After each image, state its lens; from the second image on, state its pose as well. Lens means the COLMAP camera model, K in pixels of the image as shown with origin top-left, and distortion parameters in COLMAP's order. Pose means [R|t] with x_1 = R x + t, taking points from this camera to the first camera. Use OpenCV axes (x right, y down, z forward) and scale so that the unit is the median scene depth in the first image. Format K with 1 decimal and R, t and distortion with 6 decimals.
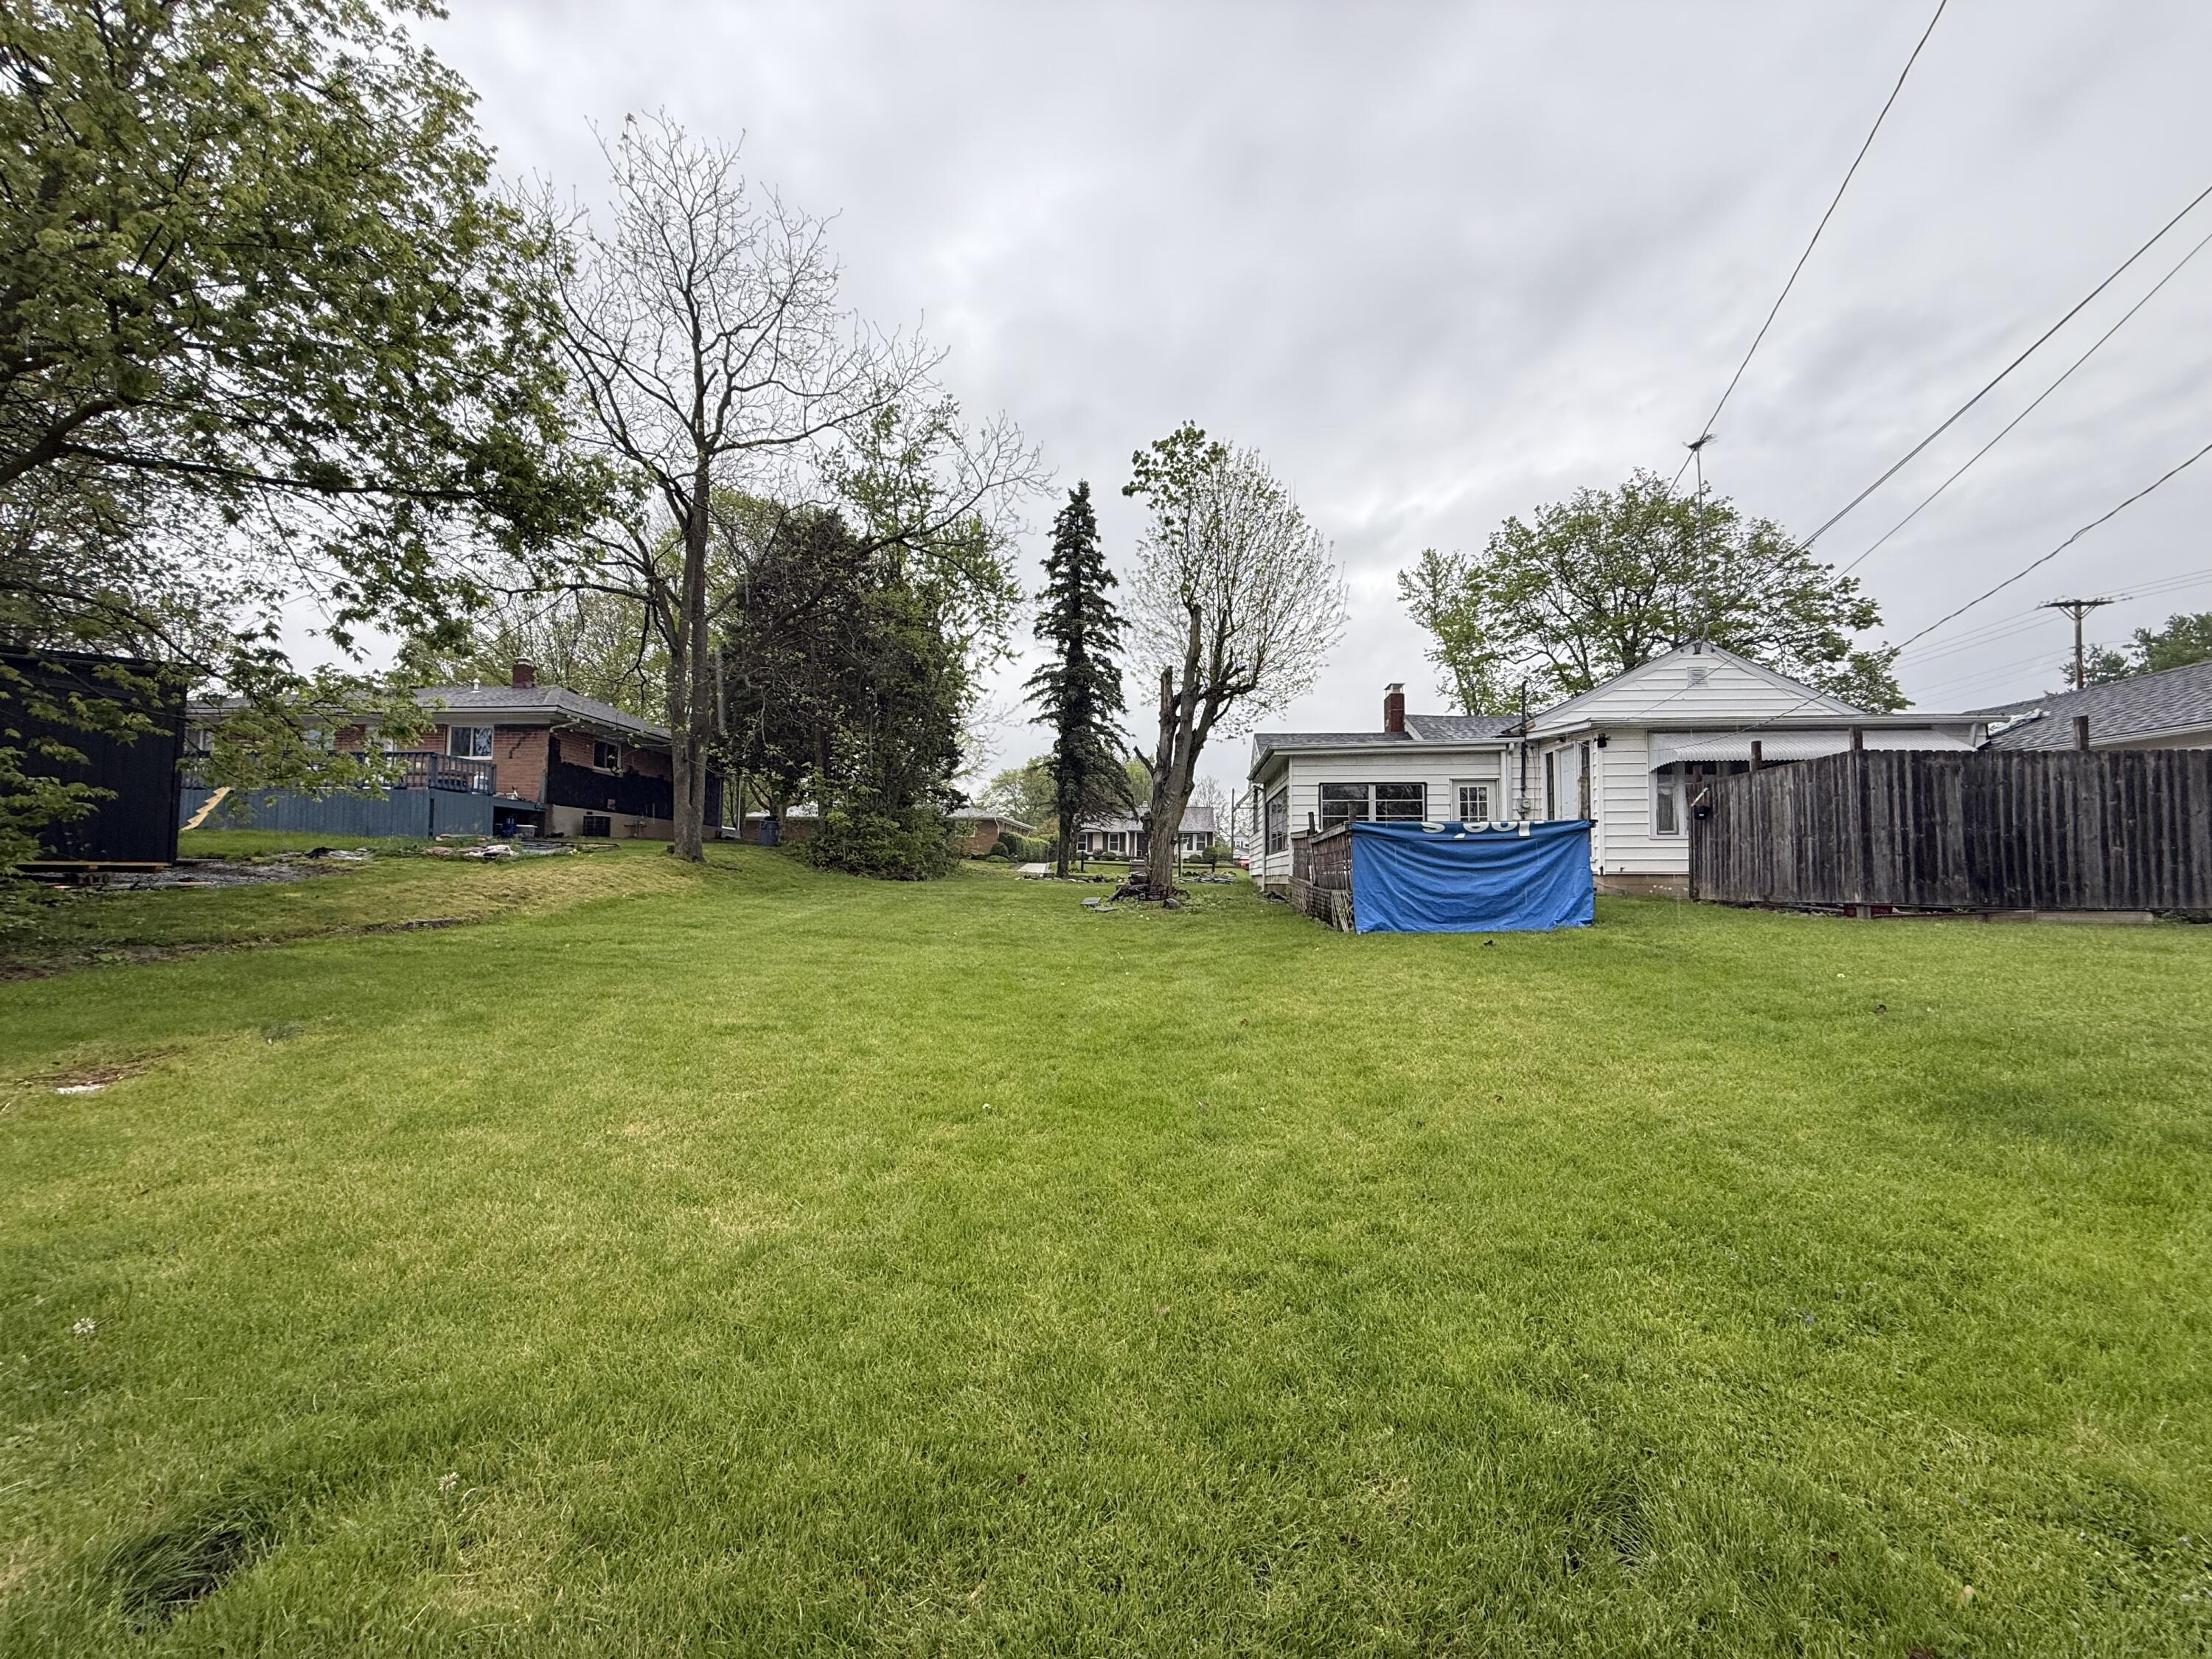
lens RADIAL K [[872.6, 0, 1103.5], [0, 872.6, 837.4], [0, 0, 1]] dist [-0.003152, -0.000635]
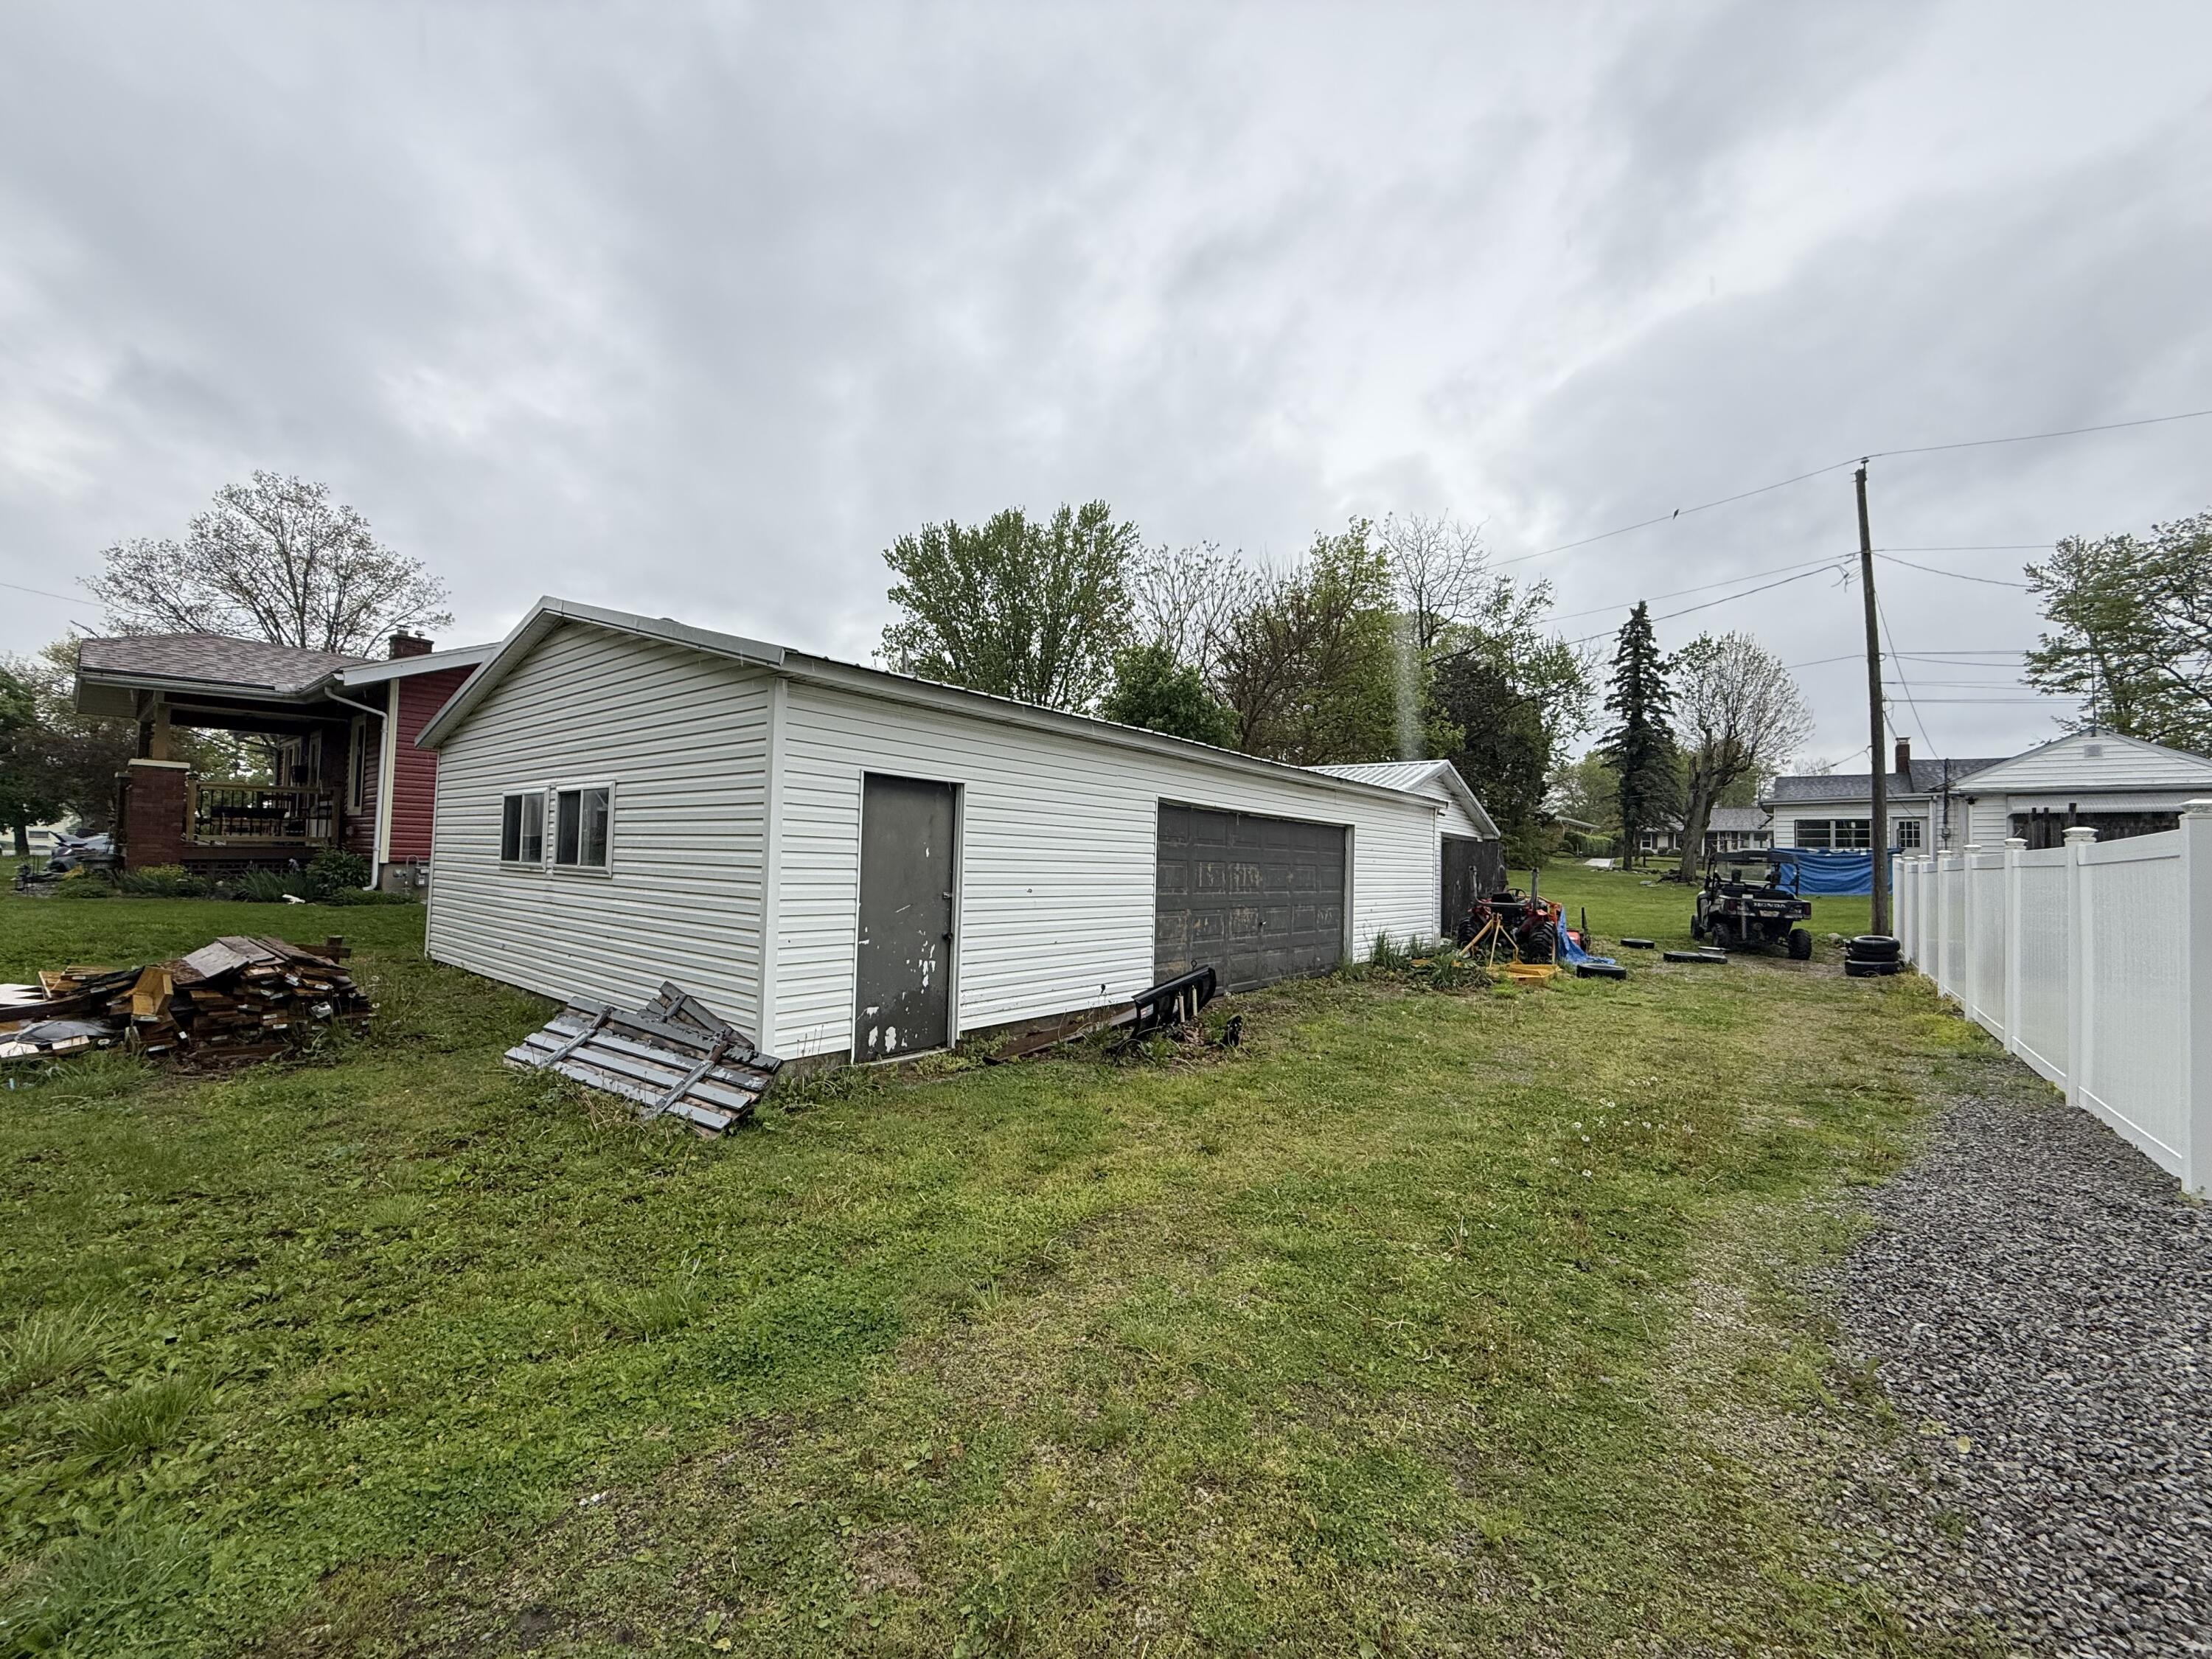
lens RADIAL K [[872.6, 0, 1086.8], [0, 872.6, 834.4], [0, 0, 1]] dist [-0.003152, -0.000635]
pose [[0.824712, -0.005426, -0.565527, 0.034175], [0.010009, 0.999937, 0.005002, -0.032542], [0.565465, -0.009786, 0.824714, -0.752002]]
